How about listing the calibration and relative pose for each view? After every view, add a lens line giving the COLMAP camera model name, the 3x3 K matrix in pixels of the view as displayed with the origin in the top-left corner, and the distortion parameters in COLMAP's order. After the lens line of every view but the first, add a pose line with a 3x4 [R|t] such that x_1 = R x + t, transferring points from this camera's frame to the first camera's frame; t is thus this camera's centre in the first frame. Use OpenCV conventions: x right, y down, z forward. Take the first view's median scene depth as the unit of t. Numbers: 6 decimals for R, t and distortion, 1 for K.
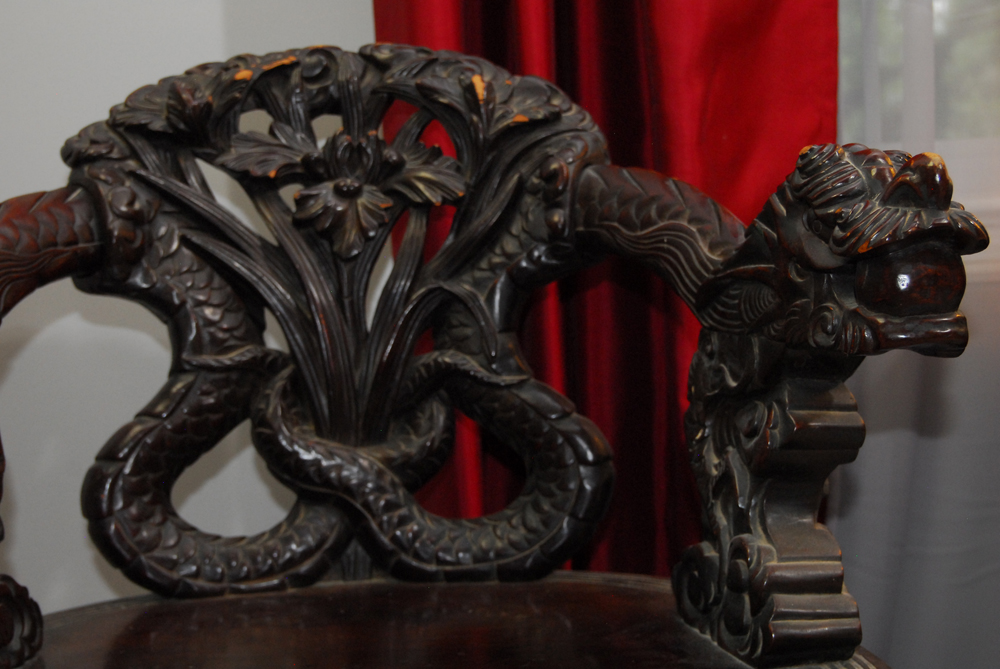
lens RADIAL K [[1677.3, 0, 500.0], [0, 1677.3, 334.5], [0, 0, 1]] dist [0.054181, 0.073976]
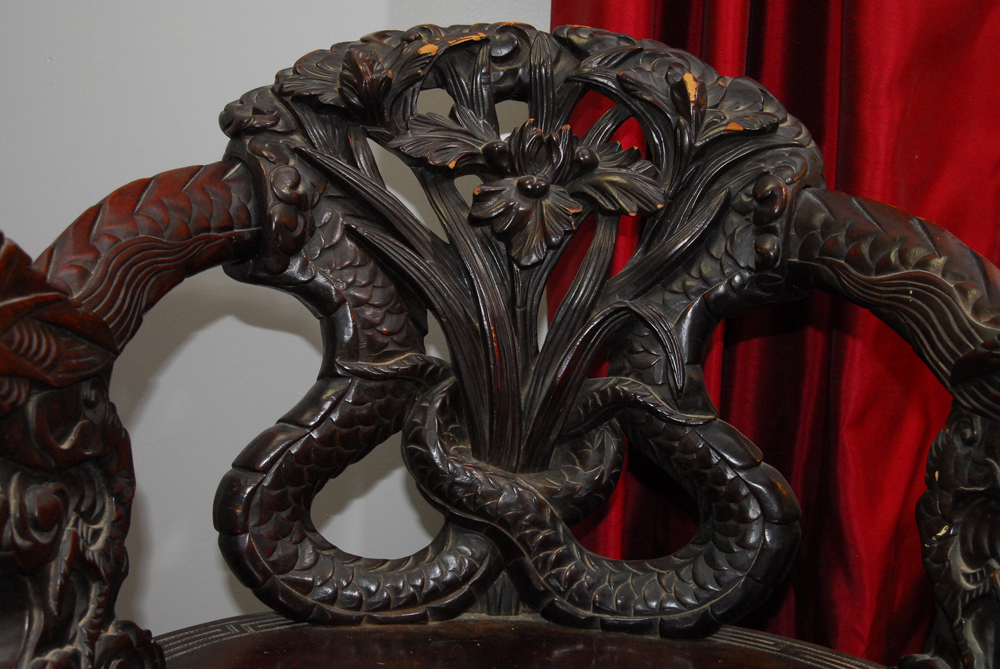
lens RADIAL K [[1307.0, 0, 500.0], [0, 1307.0, 334.5], [0, 0, 1]] dist [-0.004947, 0.001315]
pose [[0.995631, 0.093187, -0.005894, -0.097882], [-0.092468, 0.992779, 0.076415, -0.061353], [0.012973, -0.075536, 0.997059, 0.302244]]
